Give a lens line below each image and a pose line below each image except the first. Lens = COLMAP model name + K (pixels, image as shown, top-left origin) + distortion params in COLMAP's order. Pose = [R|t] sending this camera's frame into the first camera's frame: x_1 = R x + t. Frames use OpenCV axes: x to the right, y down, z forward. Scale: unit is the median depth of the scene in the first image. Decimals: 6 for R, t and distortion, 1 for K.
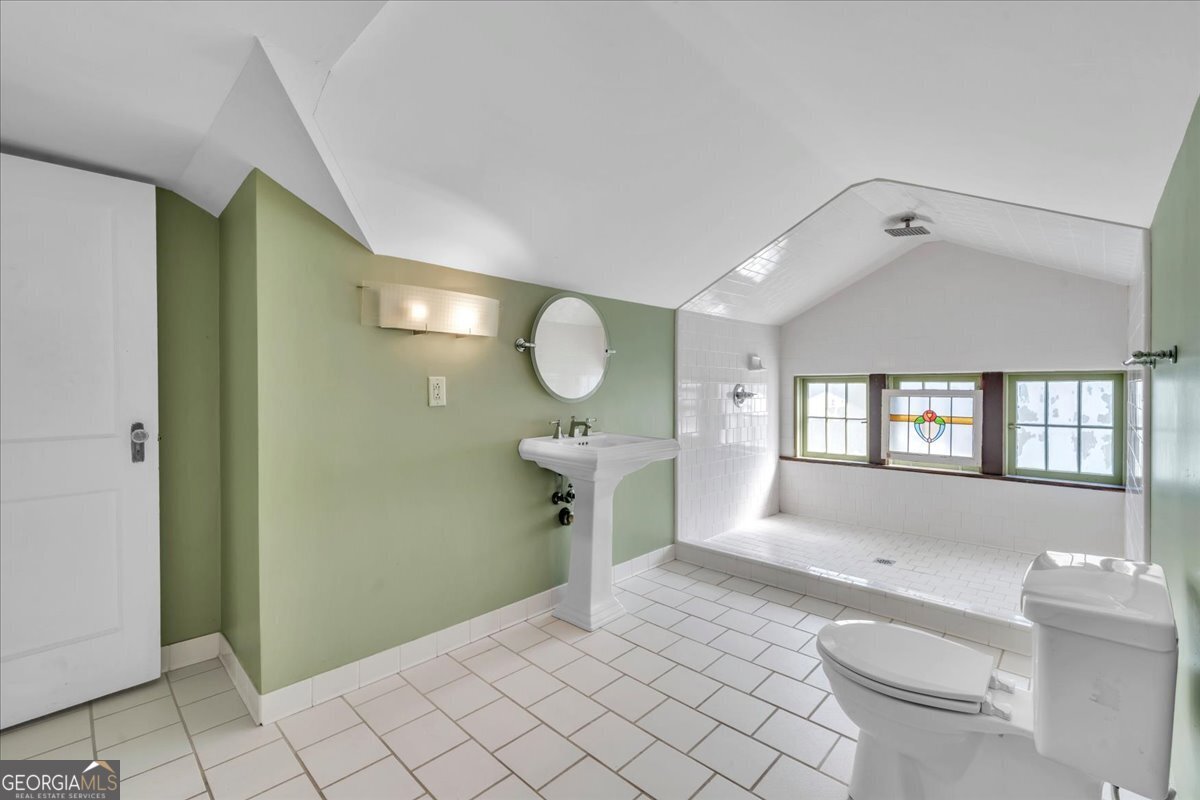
lens RADIAL K [[509.3, 0, 603.9], [0, 509.3, 385.6], [0, 0, 1]] dist [0.000316, -0.000074]
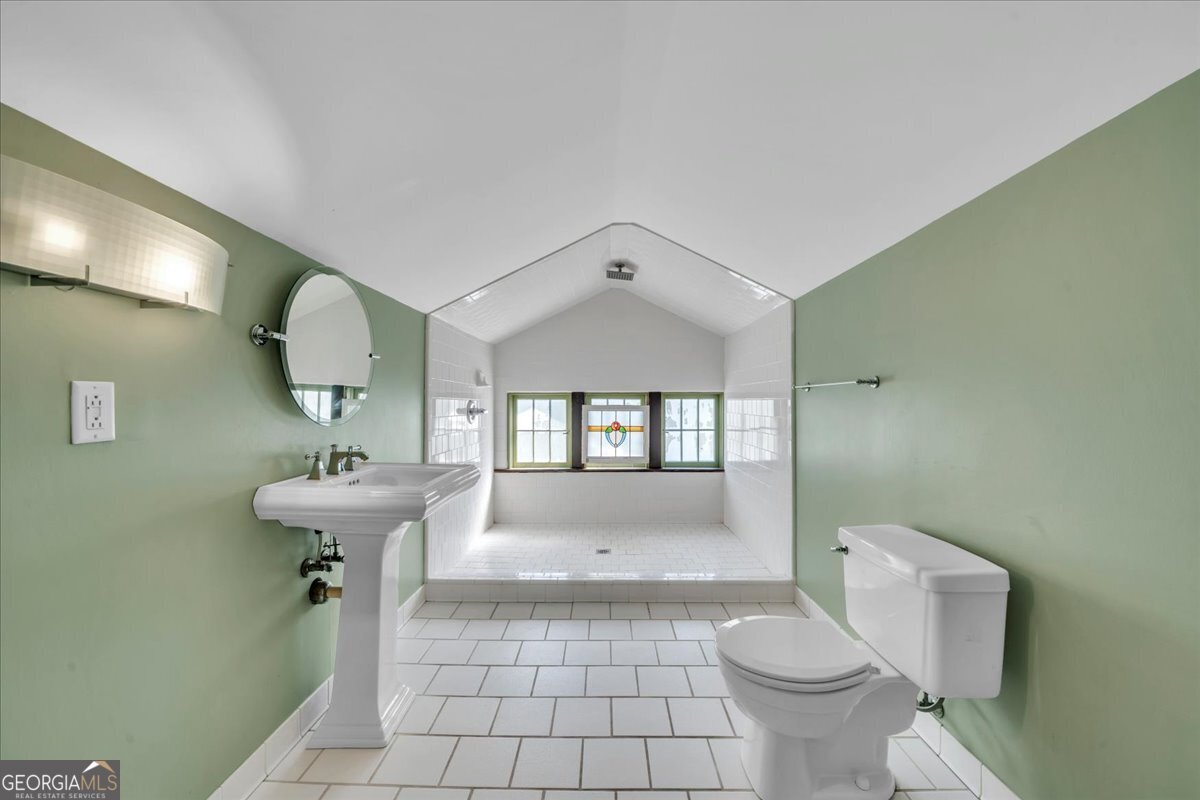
lens RADIAL K [[452.4, 0, 588.4], [0, 452.4, 396.1], [0, 0, 1]] dist [-0.000561, -0.000012]
pose [[0.740850, 0.010396, 0.671591, -0.171843], [-0.001964, 0.999909, -0.013311, 0.000620], [-0.671668, 0.008543, 0.740803, 0.235627]]
